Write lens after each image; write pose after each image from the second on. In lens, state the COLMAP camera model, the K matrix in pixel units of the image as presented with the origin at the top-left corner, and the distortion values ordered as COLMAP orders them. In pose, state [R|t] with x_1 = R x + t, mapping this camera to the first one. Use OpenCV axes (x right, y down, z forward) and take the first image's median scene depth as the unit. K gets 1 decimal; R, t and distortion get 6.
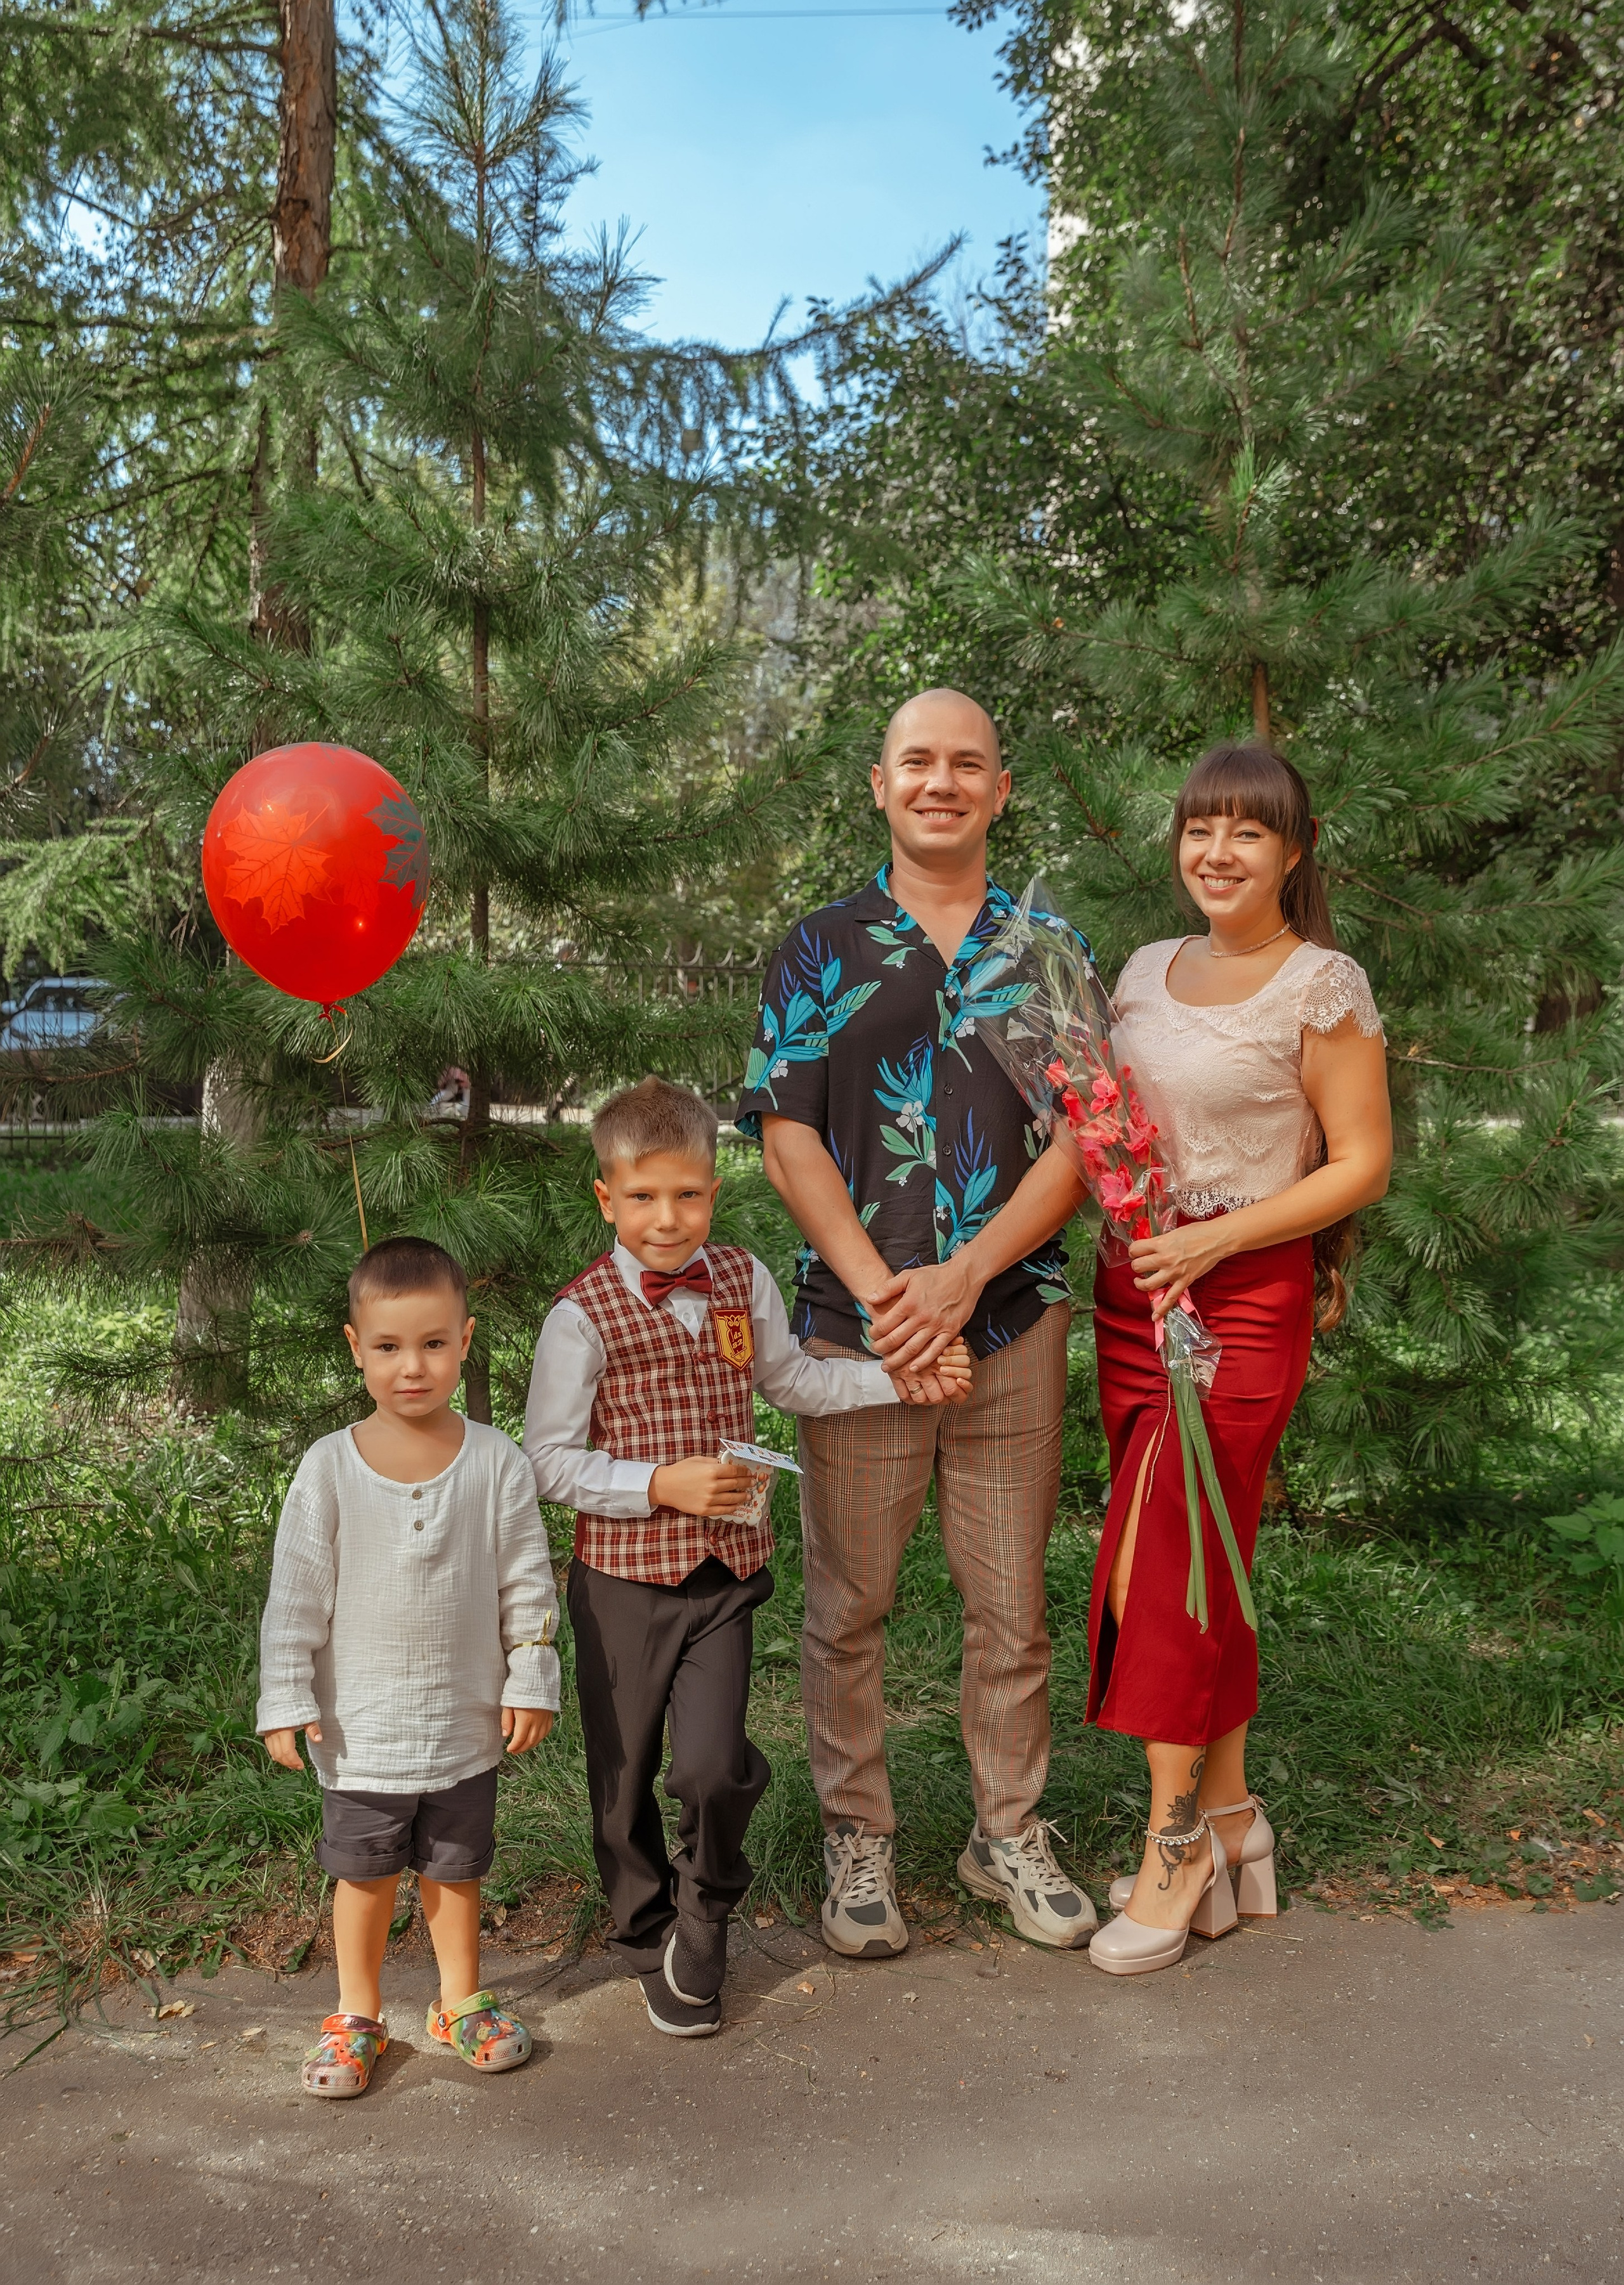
lens RADIAL K [[2087.8, 0, 812.0], [0, 2087.8, 1142.5], [0, 0, 1]] dist [0.002138, -0.083415]
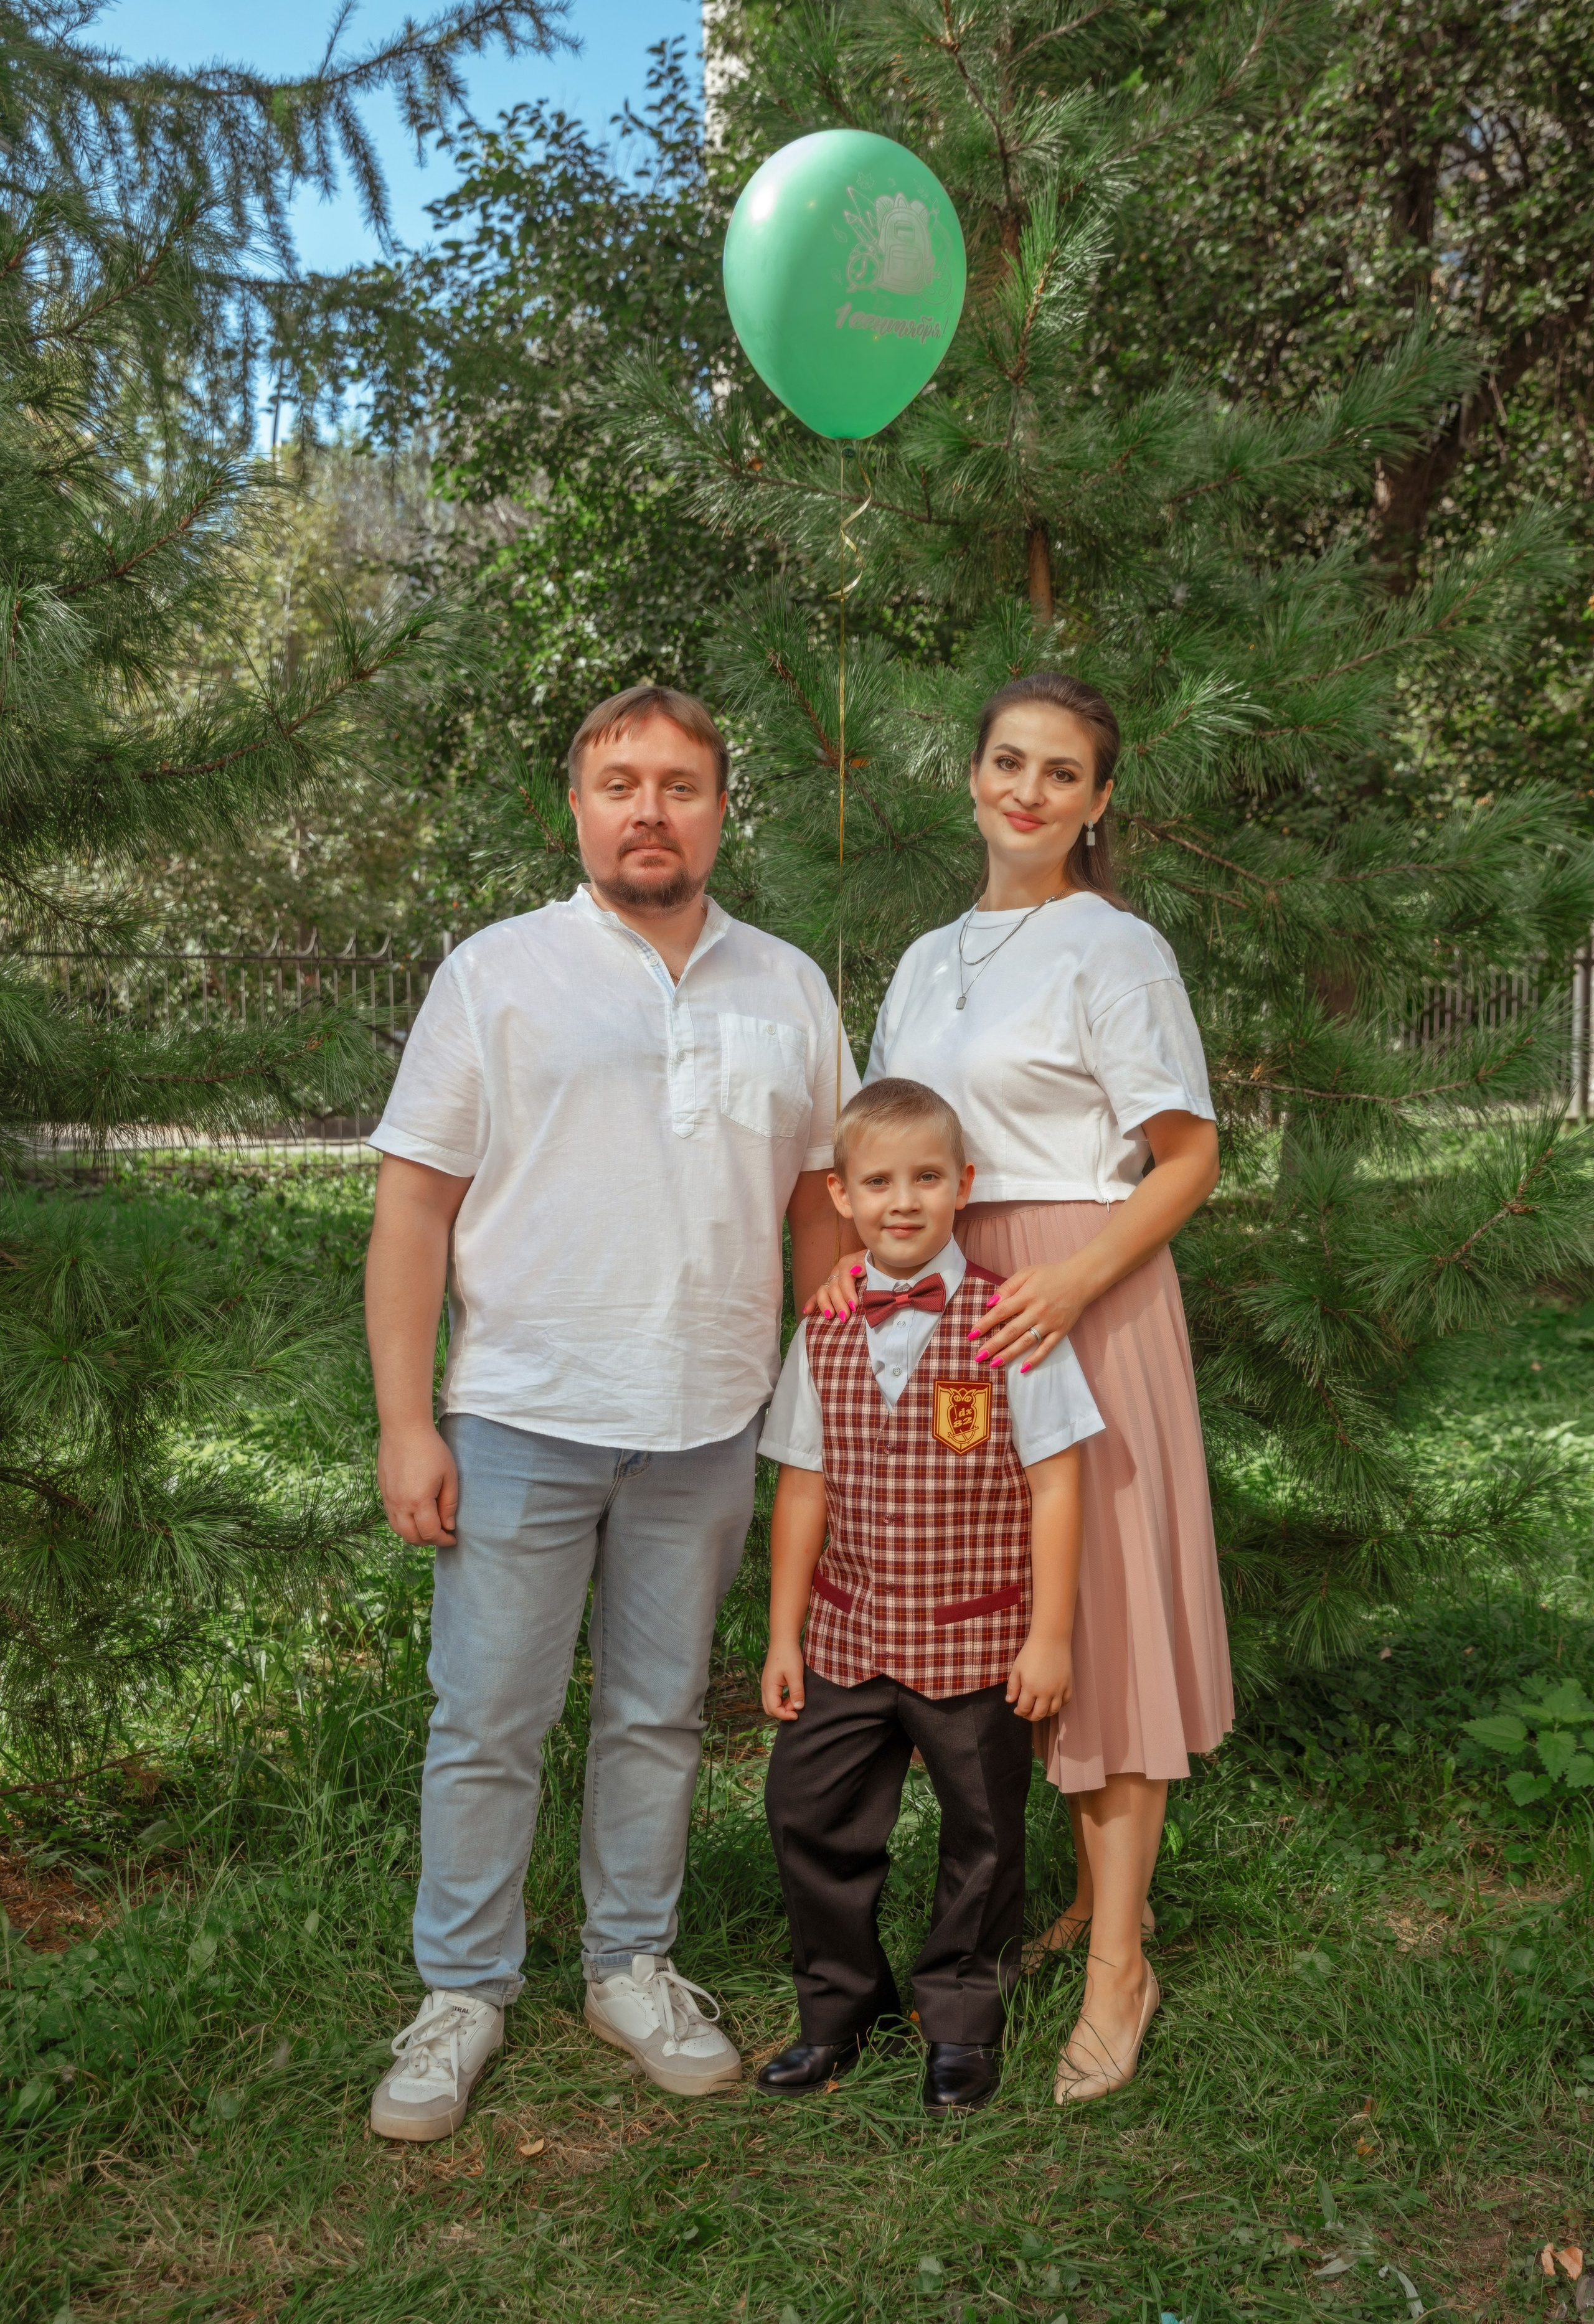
lens RADIAL K [[2233.1, 0, 873.5], [0, 2233.1, 1259.4], [0, 0, 1]] dist [-0.055434, 0.081724]
pose [[0.983951, -0.034600, 0.175051, 0.009676], [0.025152, 0.998119, 0.055907, -0.013473], [-0.176656, -0.050607, 0.982971, 0.134564]]
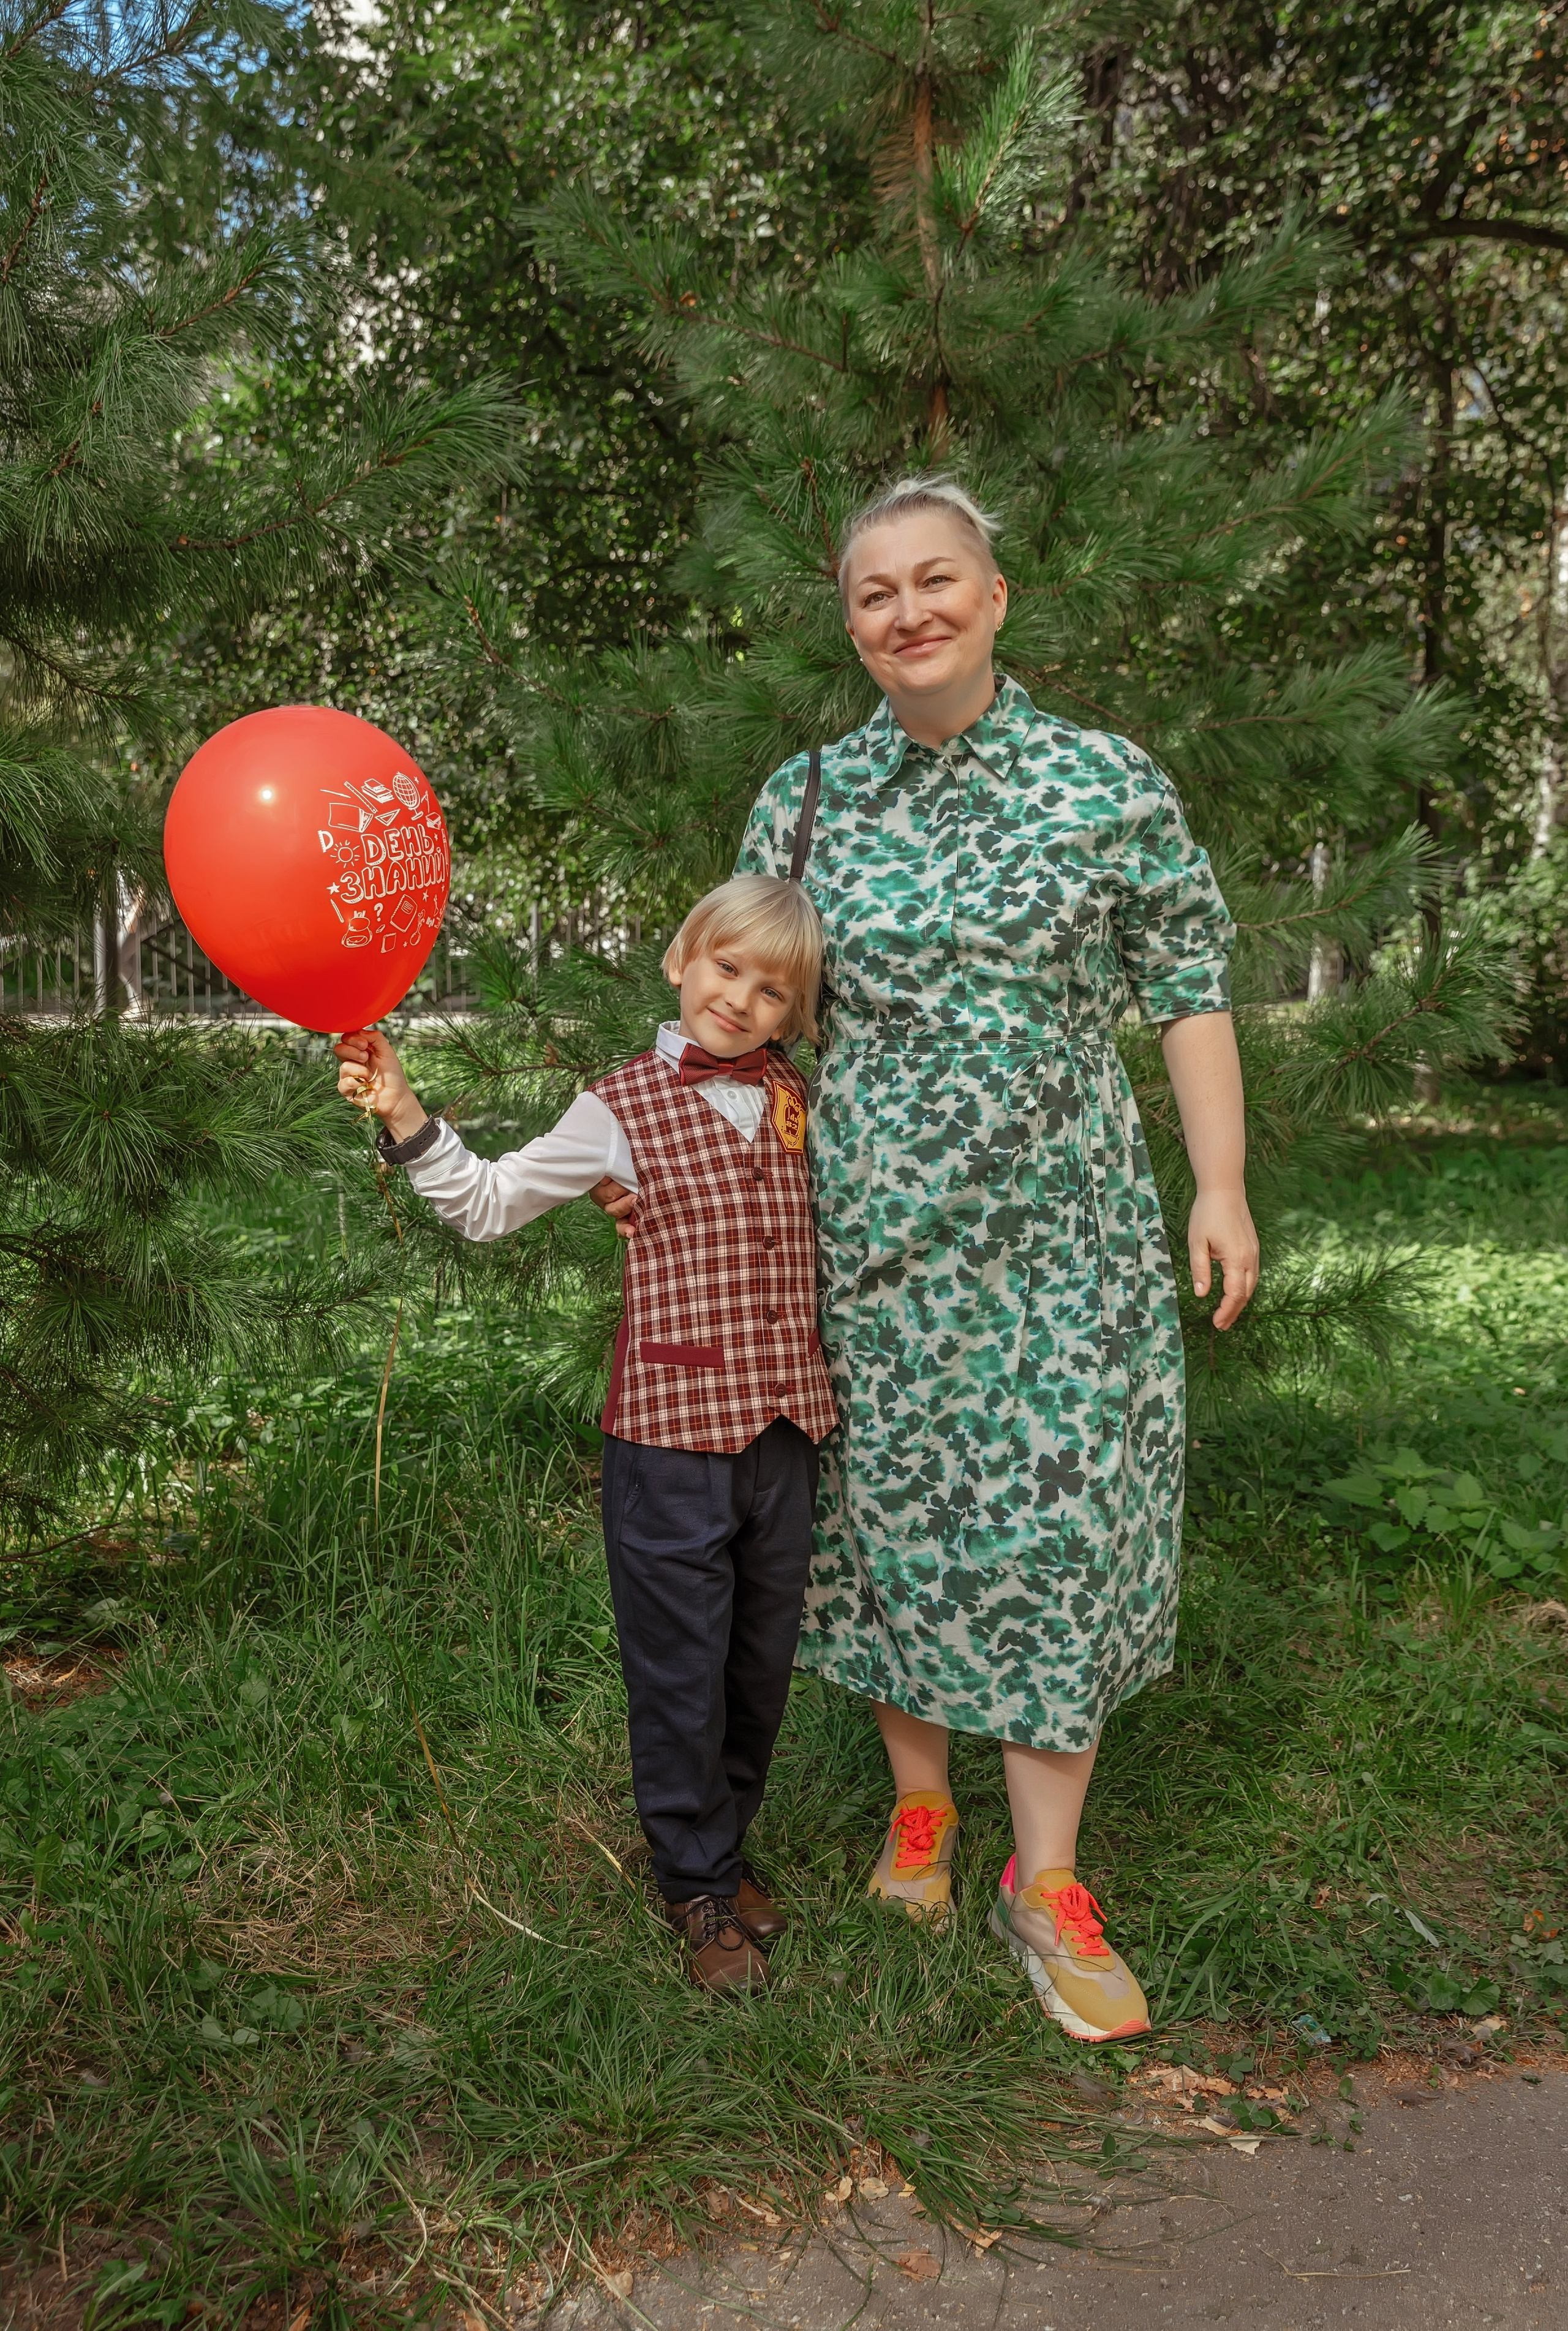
lens RADIAL K [[2175.3, 0, 805.9], [0, 2175.3, 1204.1], [0, 0, 1]] dist [-0.000862, 0.034442]
pose [[0.939871, -0.029883, 0.340221, -0.058212], [0.005188, 0.997299, 0.073264, 0.004959], [-0.341491, -0.067094, 0.937487, 0.134237]]
